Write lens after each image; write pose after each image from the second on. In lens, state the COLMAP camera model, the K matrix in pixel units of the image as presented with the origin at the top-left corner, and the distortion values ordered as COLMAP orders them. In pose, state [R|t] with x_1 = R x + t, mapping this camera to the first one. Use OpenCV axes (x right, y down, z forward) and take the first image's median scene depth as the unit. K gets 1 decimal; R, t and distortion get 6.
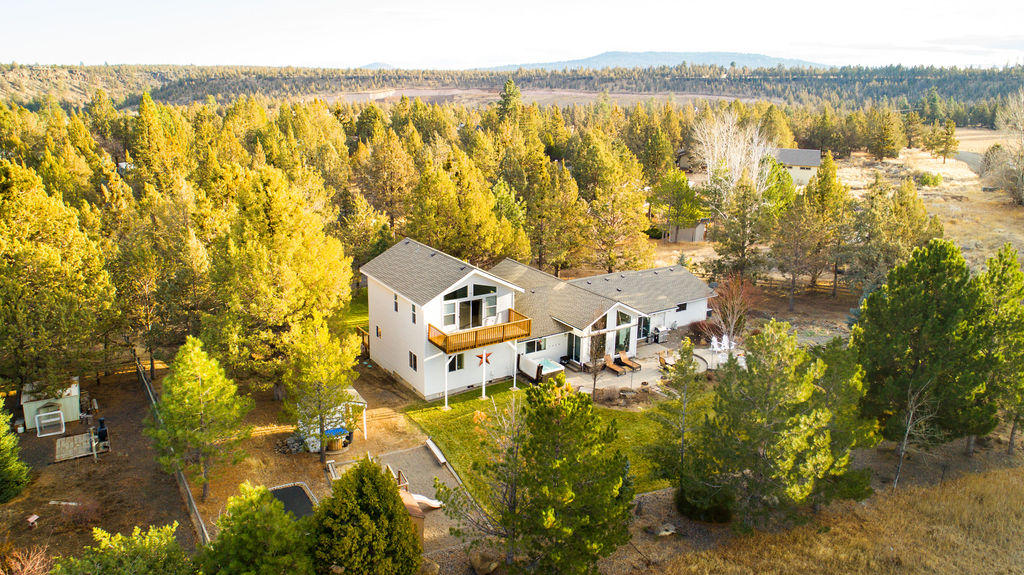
lens RADIAL K [[694.9, 0, 517.0], [0, 694.9, 279.9], [0, 0, 1]] dist [0.001336, 0.000840]
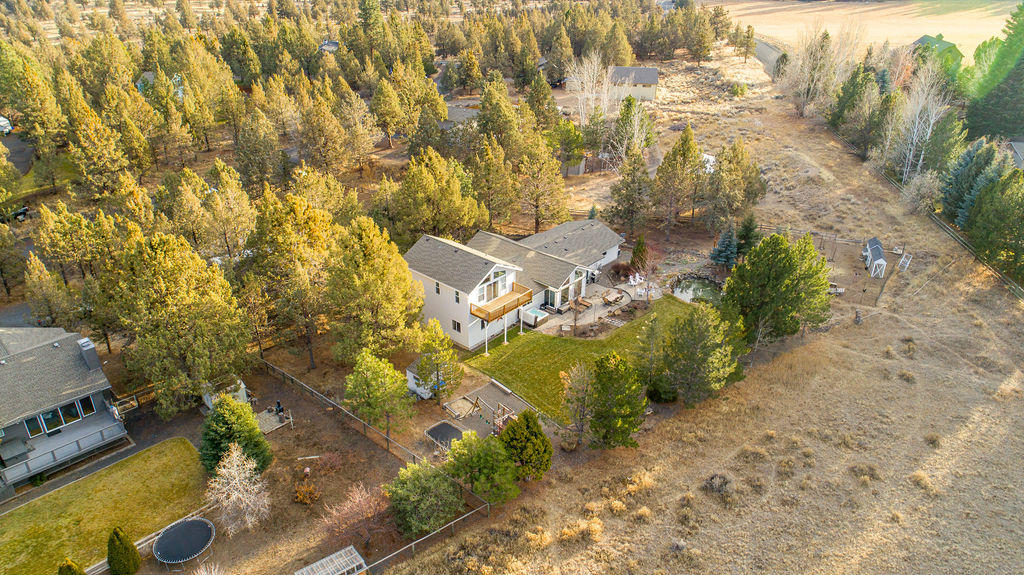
lens RADIAL K [[721.0, 0, 510.3], [0, 721.0, 292.0], [0, 0, 1]] dist [-0.001283, -0.001442]
pose [[0.961989, -0.131700, 0.239234, -0.379985], [0.074819, 0.969612, 0.232925, -0.292200], [-0.262641, -0.206172, 0.942610, -0.455624]]
